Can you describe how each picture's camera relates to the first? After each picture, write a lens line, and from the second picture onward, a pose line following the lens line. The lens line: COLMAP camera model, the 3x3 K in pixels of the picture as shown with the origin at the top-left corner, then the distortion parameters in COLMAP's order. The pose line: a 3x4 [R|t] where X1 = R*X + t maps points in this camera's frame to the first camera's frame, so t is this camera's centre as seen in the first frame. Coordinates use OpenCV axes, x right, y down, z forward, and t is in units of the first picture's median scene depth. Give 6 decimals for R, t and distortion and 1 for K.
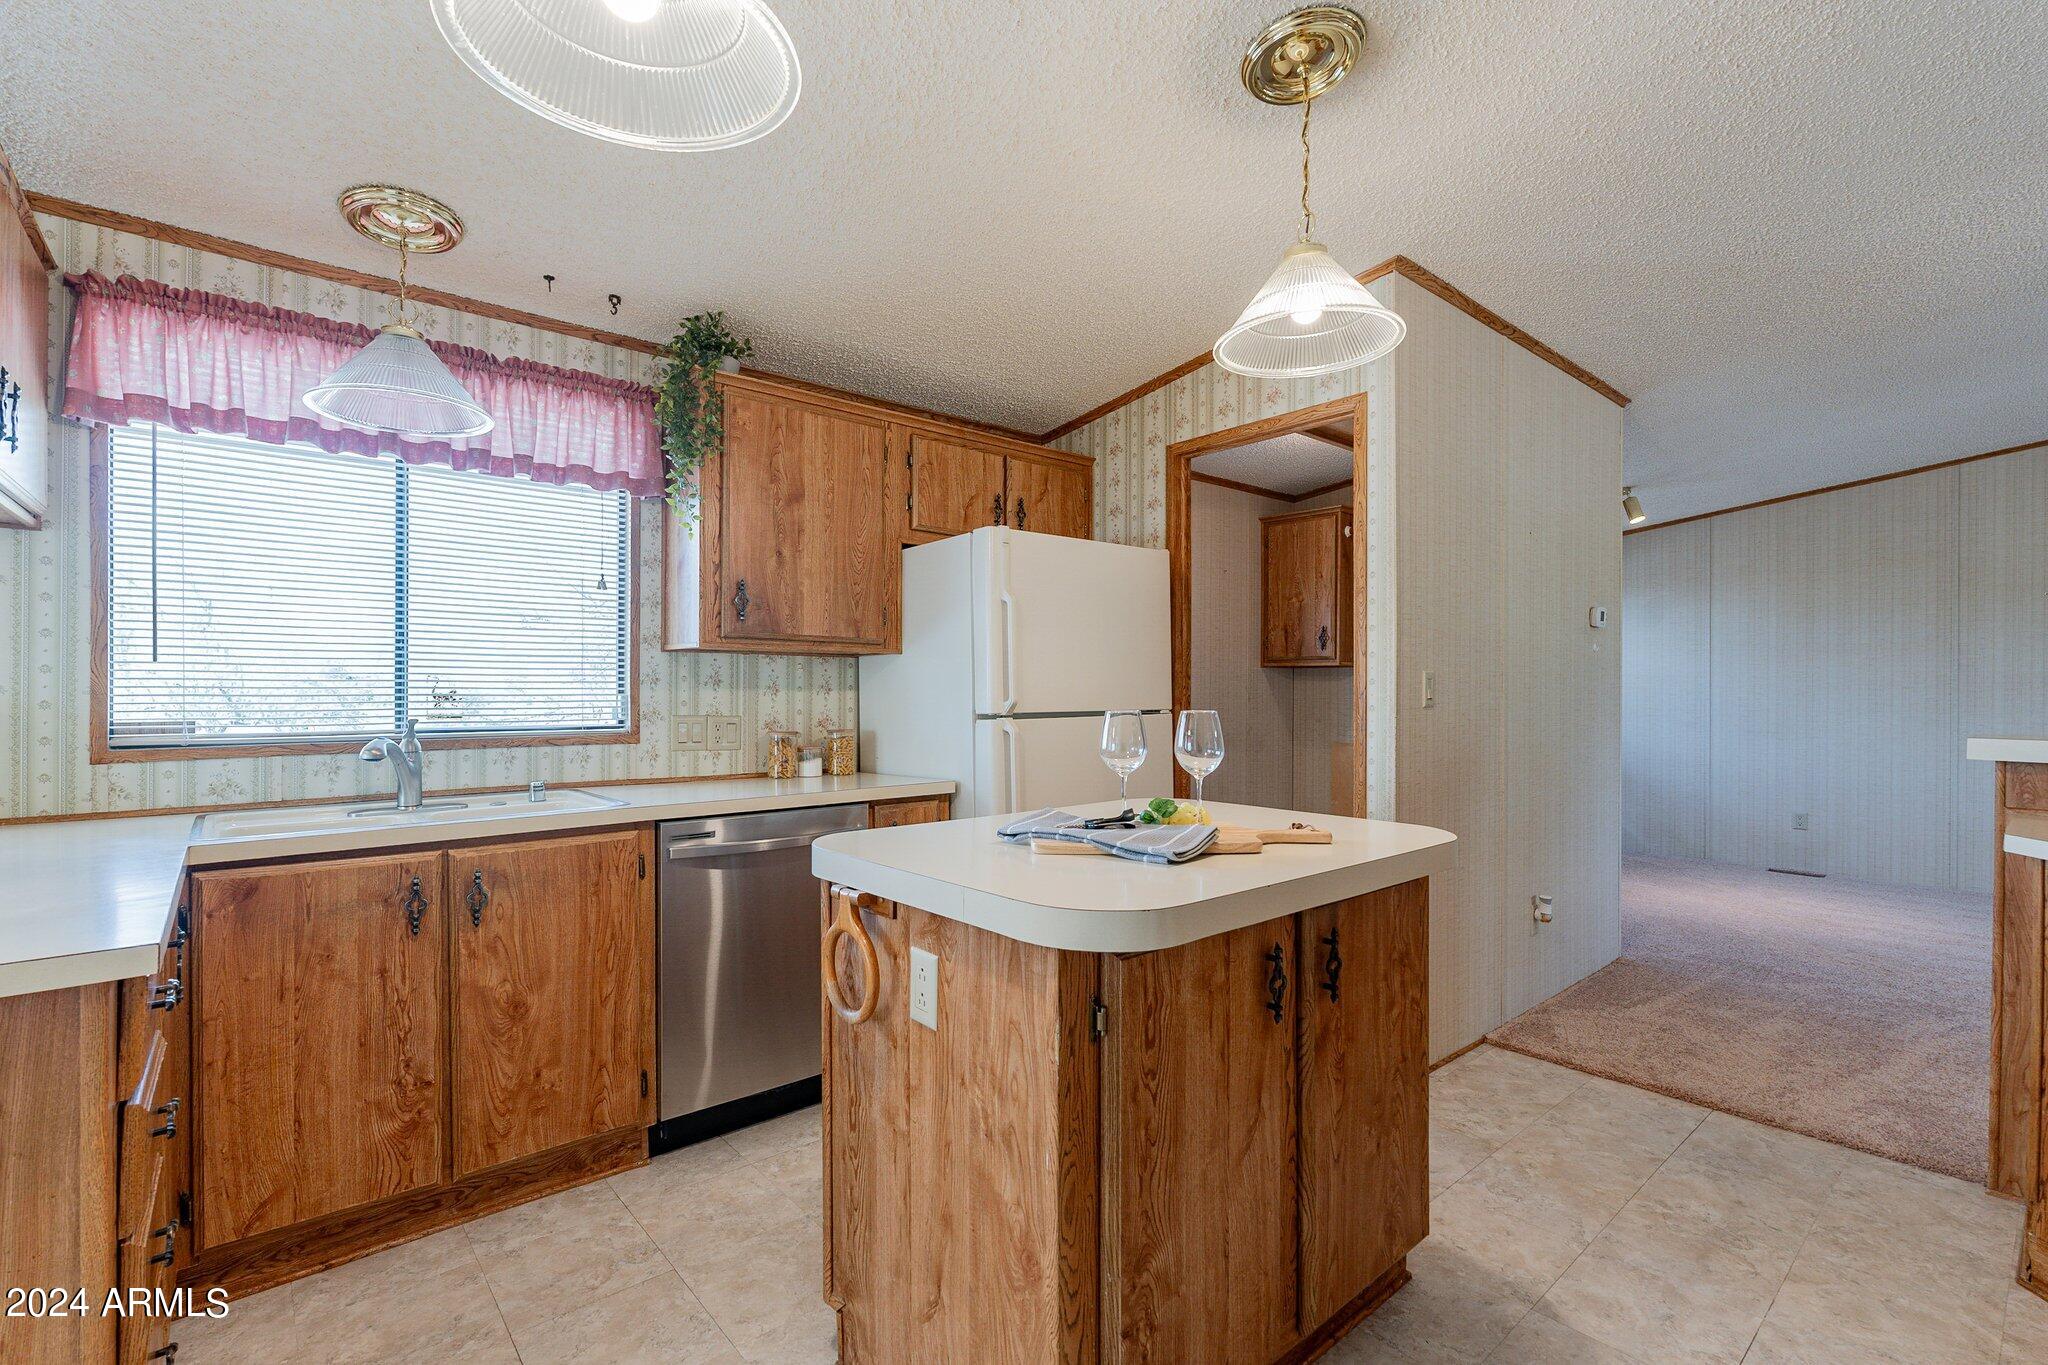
lens RADIAL K [[923.6, 0, 1029.3], [0, 923.6, 688.7], [0, 0, 1]] dist [-0.005036, -0.000283]
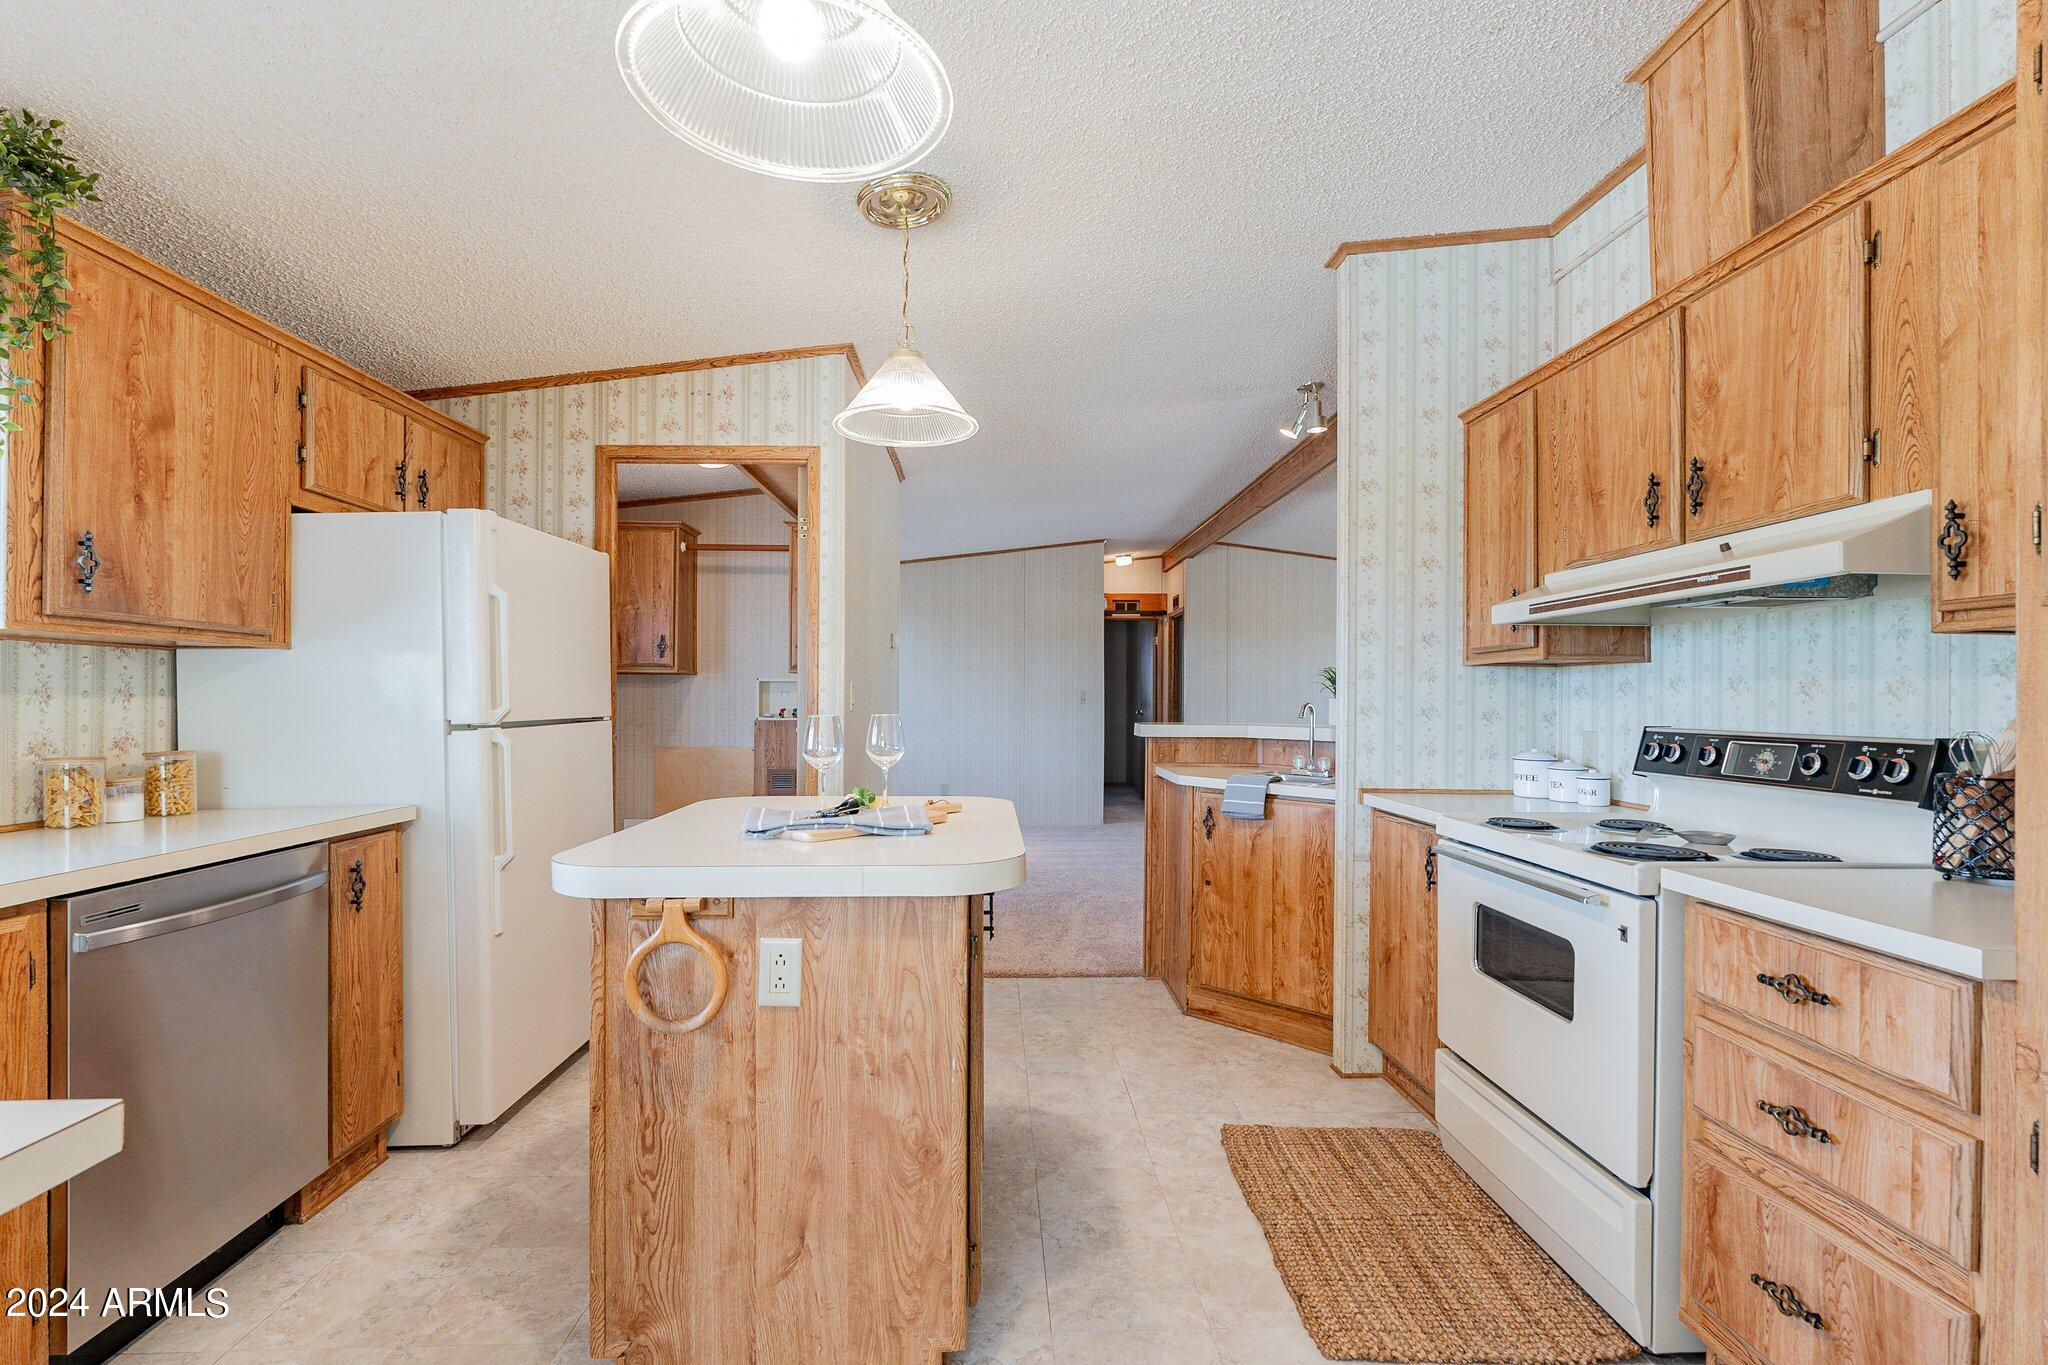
lens RADIAL K [[922.7, 0, 1023.2], [0, 922.7, 693.4], [0, 0, 1]] dist [-0.003796, -0.000018]
pose [[0.625612, 0.004028, 0.780124, -0.379970], [-0.003105, 0.999992, -0.002673, -0.000648], [-0.780129, -0.000750, 0.625619, 0.048823]]
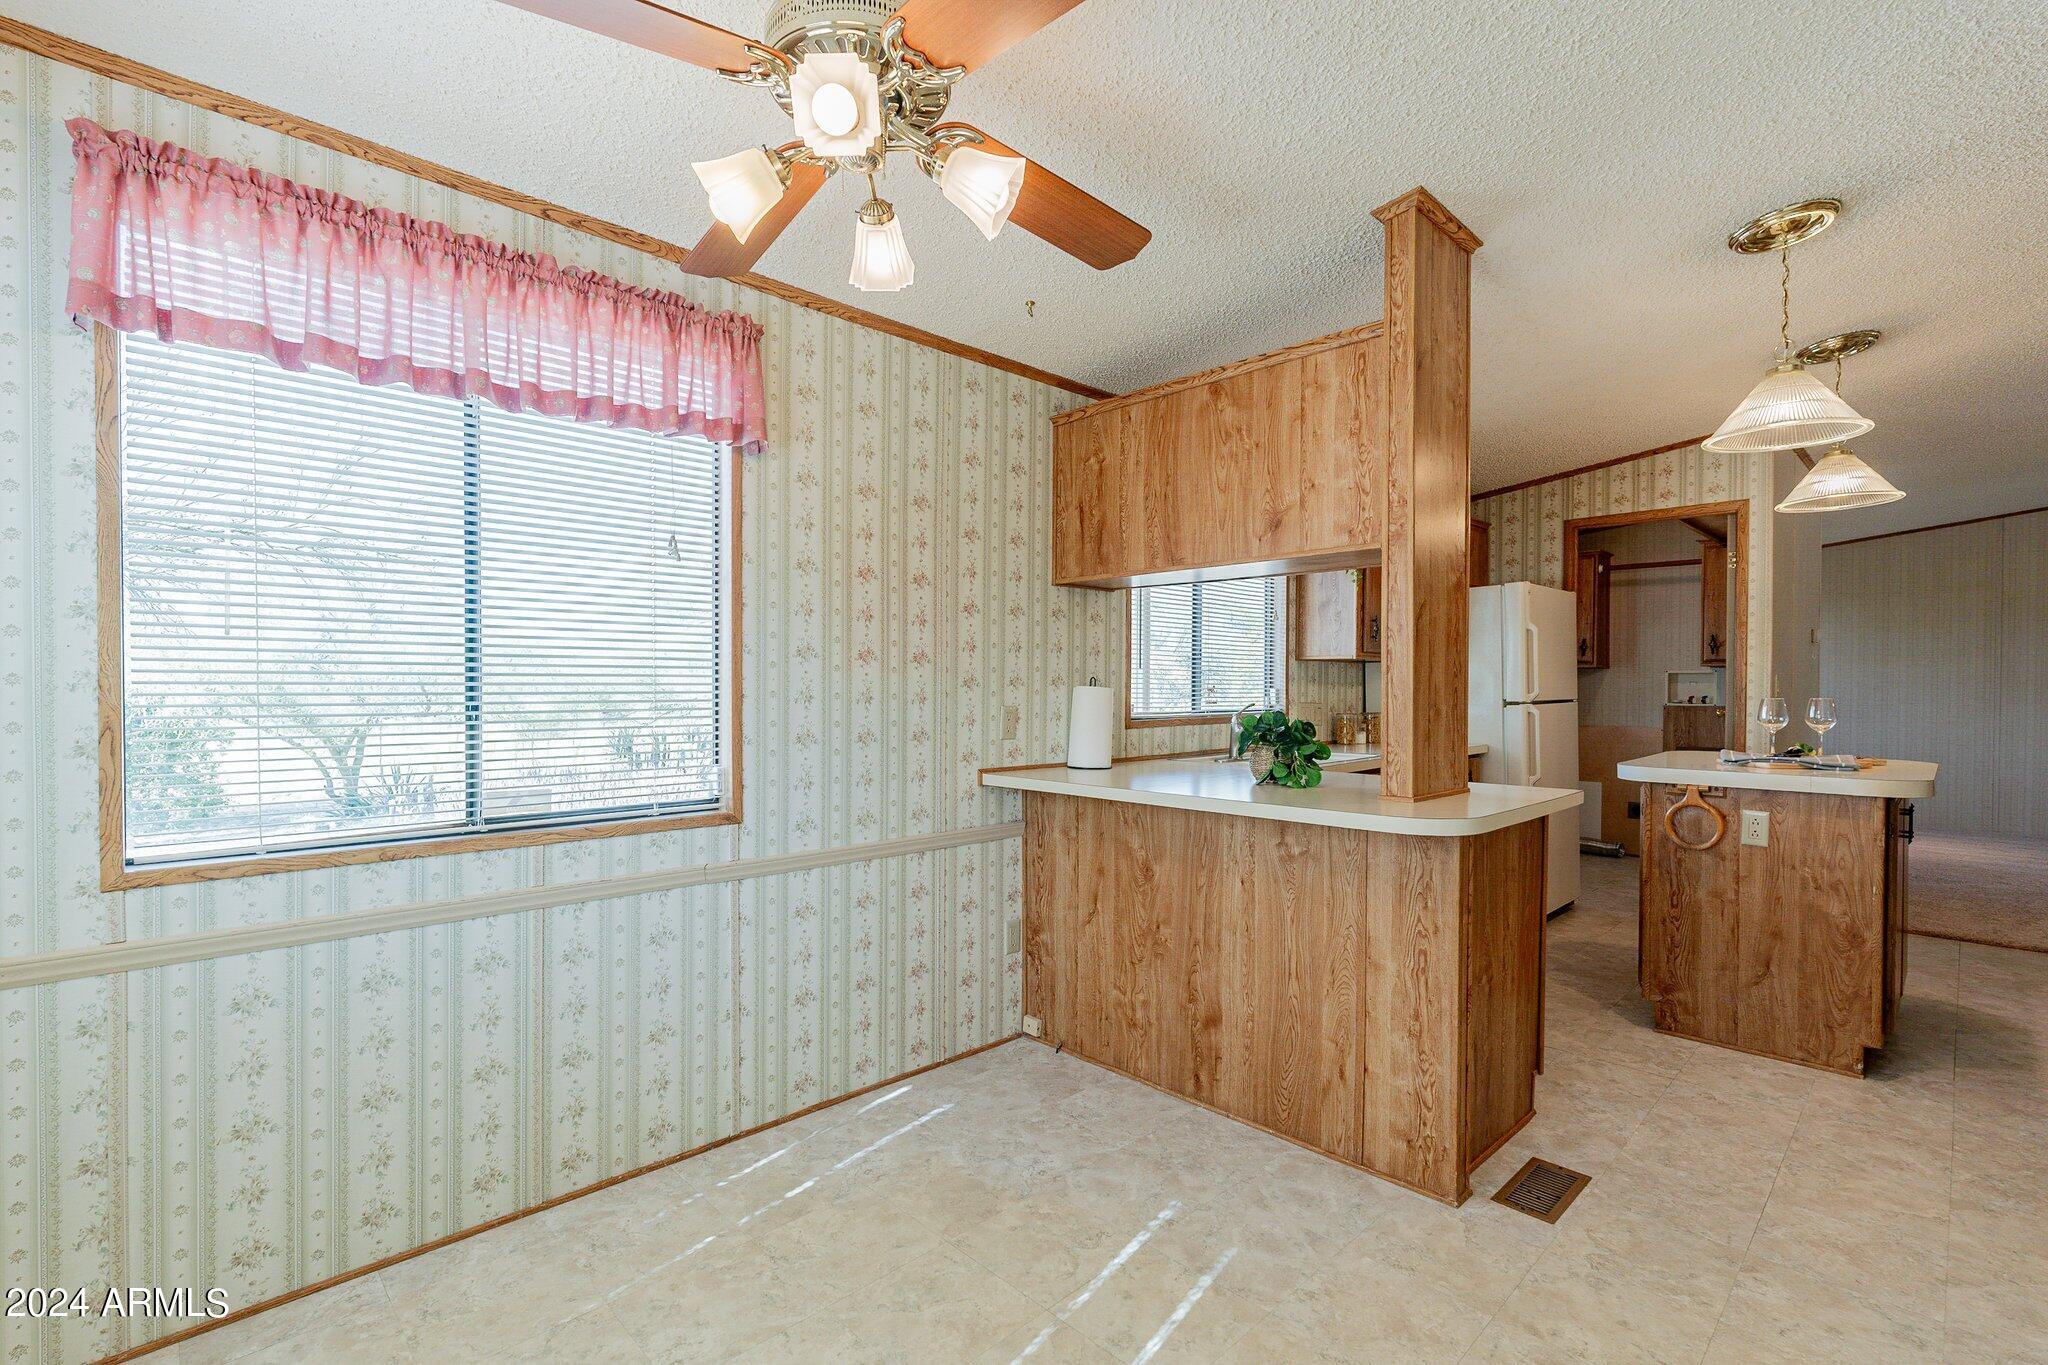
lens RADIAL K [[922.7, 0, 1023.2], [0, 922.7, 693.4], [0, 0, 1]] dist [-0.003796, -0.000018]
pose [[0.998293, 0.000865, 0.058405, -0.932094], [-0.001627, 0.999914, 0.013011, -0.005275], [-0.058389, -0.013084, 0.998208, -0.490520]]
